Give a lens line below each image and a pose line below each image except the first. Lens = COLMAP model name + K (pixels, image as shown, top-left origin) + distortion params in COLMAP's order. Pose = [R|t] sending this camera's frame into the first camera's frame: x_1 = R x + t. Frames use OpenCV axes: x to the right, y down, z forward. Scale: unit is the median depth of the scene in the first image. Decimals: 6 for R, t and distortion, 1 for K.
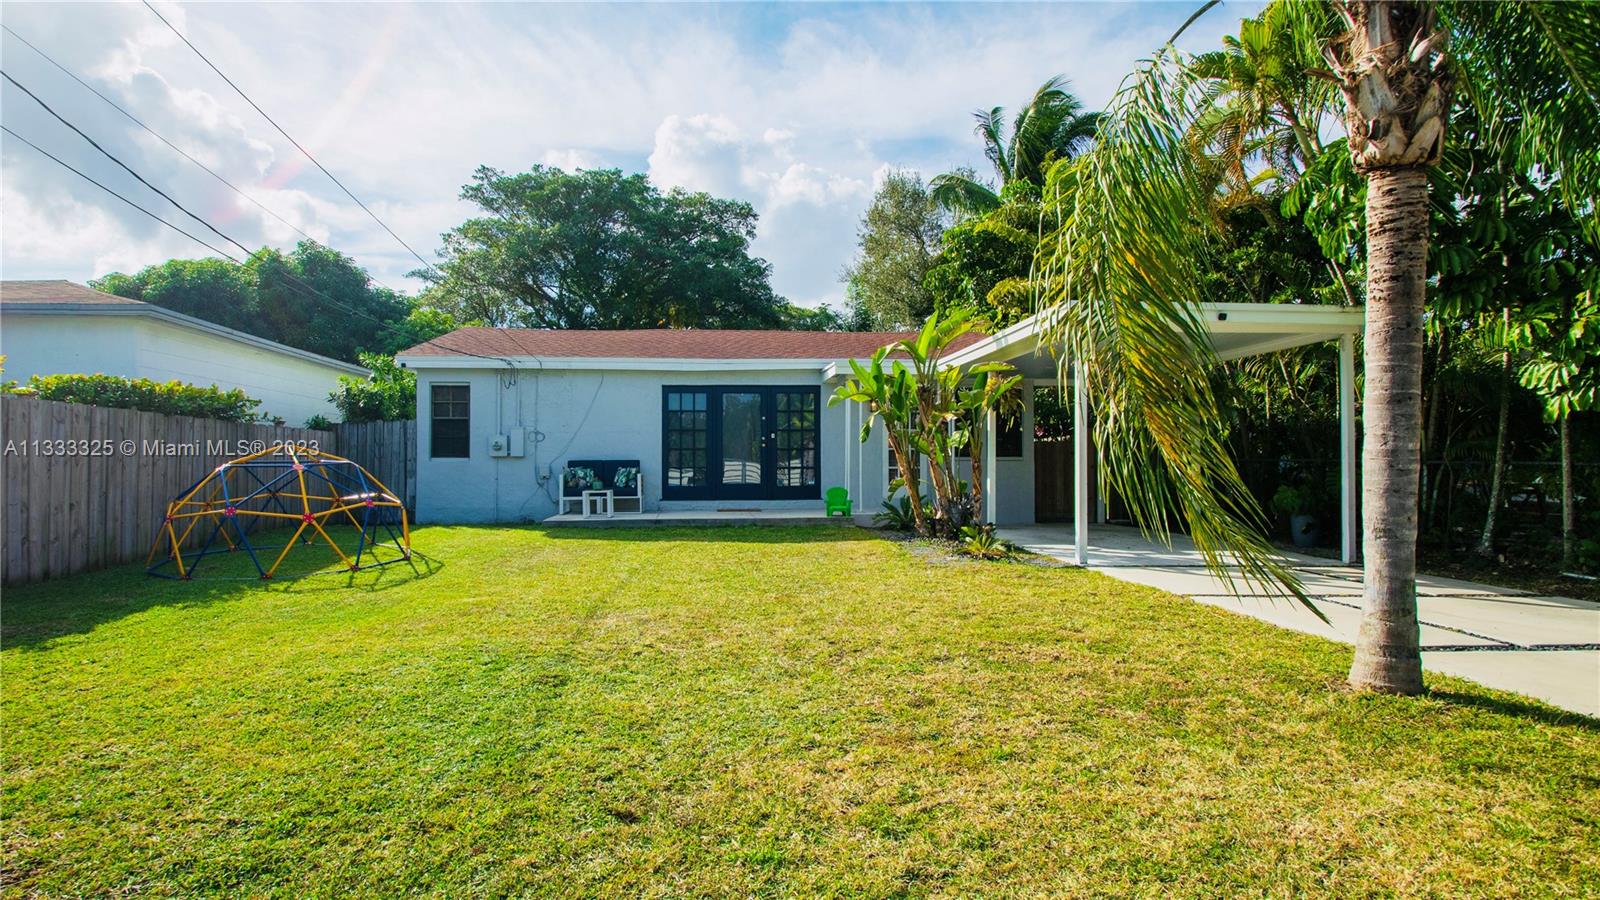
lens RADIAL K [[794.4, 0, 800.0], [0, 794.4, 450.0], [0, 0, 1]] dist [-0.003128, -0.000186]
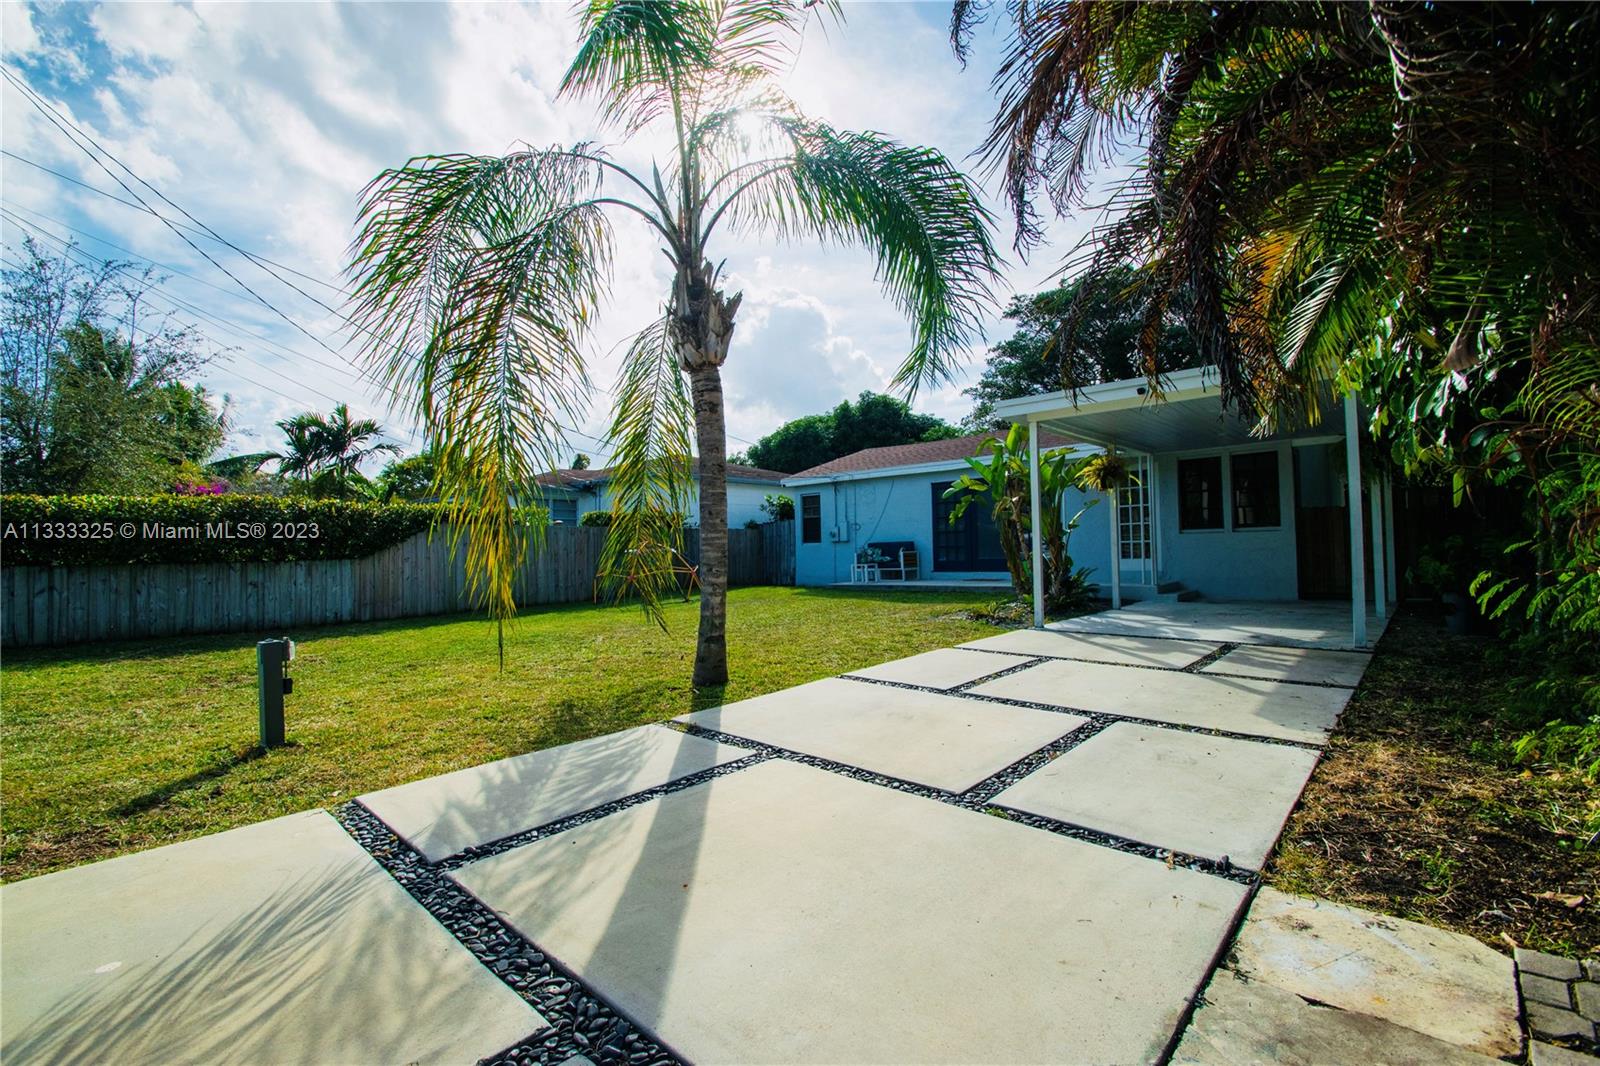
lens RADIAL K [[706.5, 0, 772.4], [0, 706.5, 531.6], [0, 0, 1]] dist [0.018371, -0.019714]
pose [[0.677393, -0.035404, -0.734769, 0.499971], [0.040054, 0.999135, -0.011217, 0.000126], [0.734530, -0.021832, 0.678225, 0.018451]]
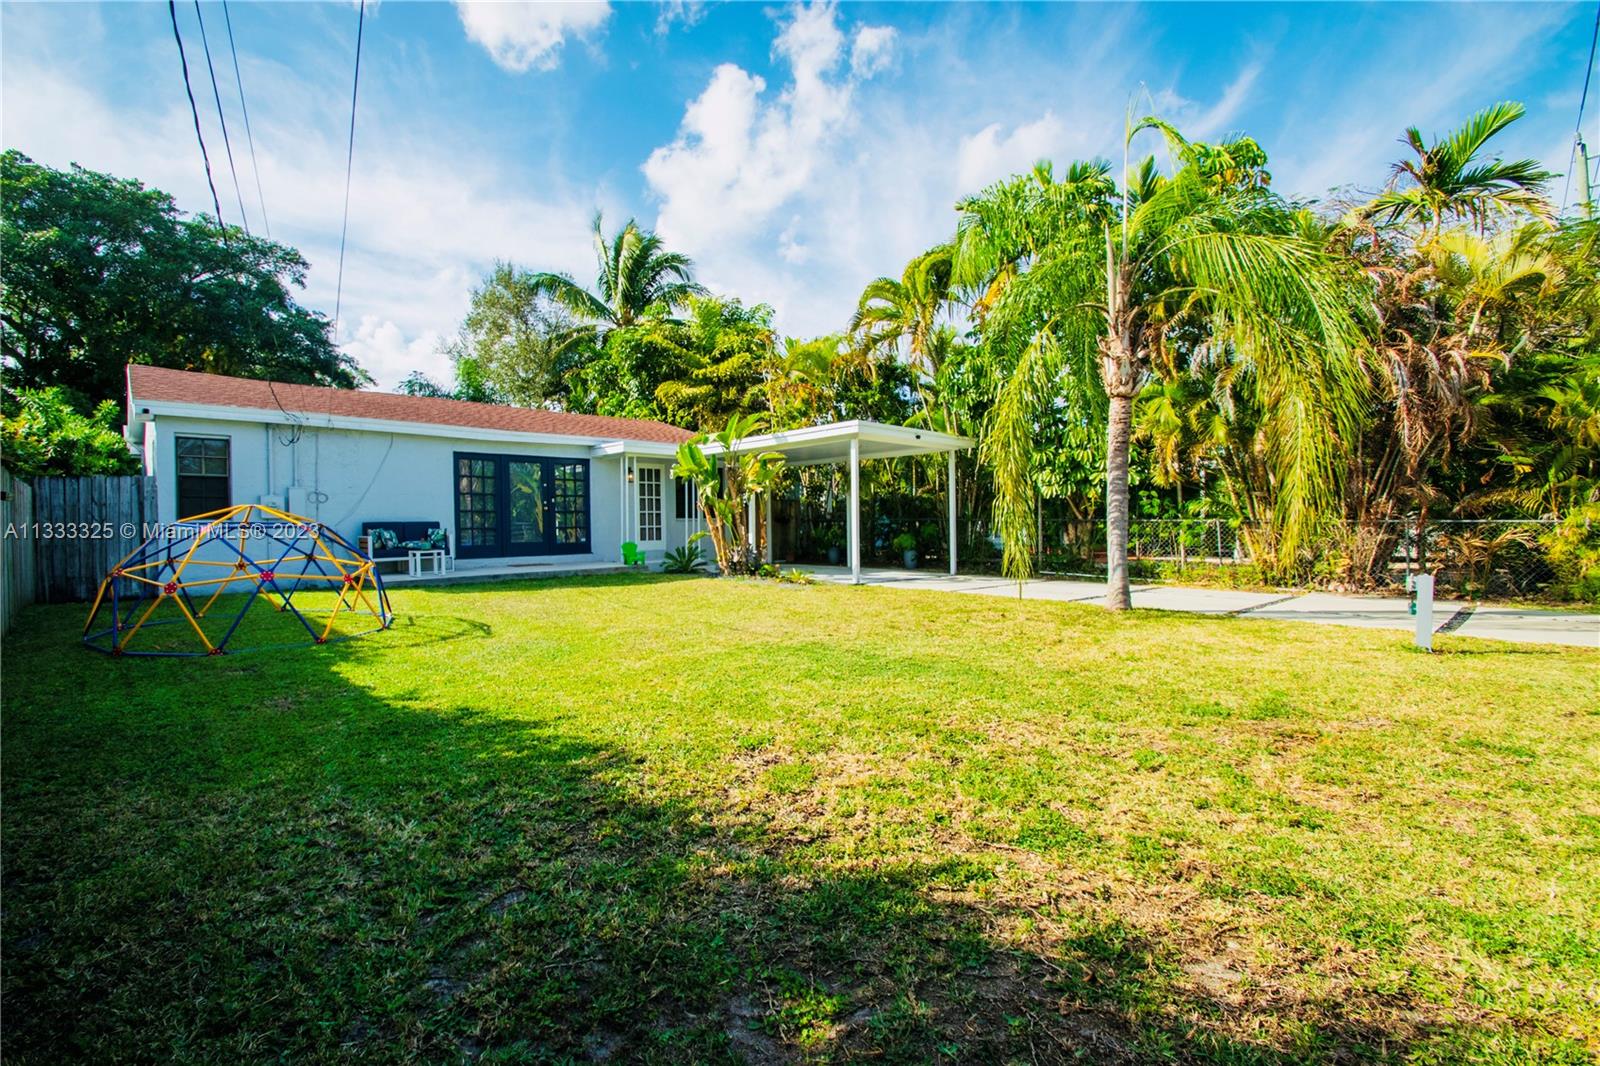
lens RADIAL K [[706.5, 0, 772.4], [0, 706.5, 531.6], [0, 0, 1]] dist [0.018371, -0.019714]
pose [[0.775159, -0.013608, 0.631619, -0.441520], [-0.000757, 0.999747, 0.022468, 0.004311], [-0.631765, -0.017894, 0.774953, -0.008751]]
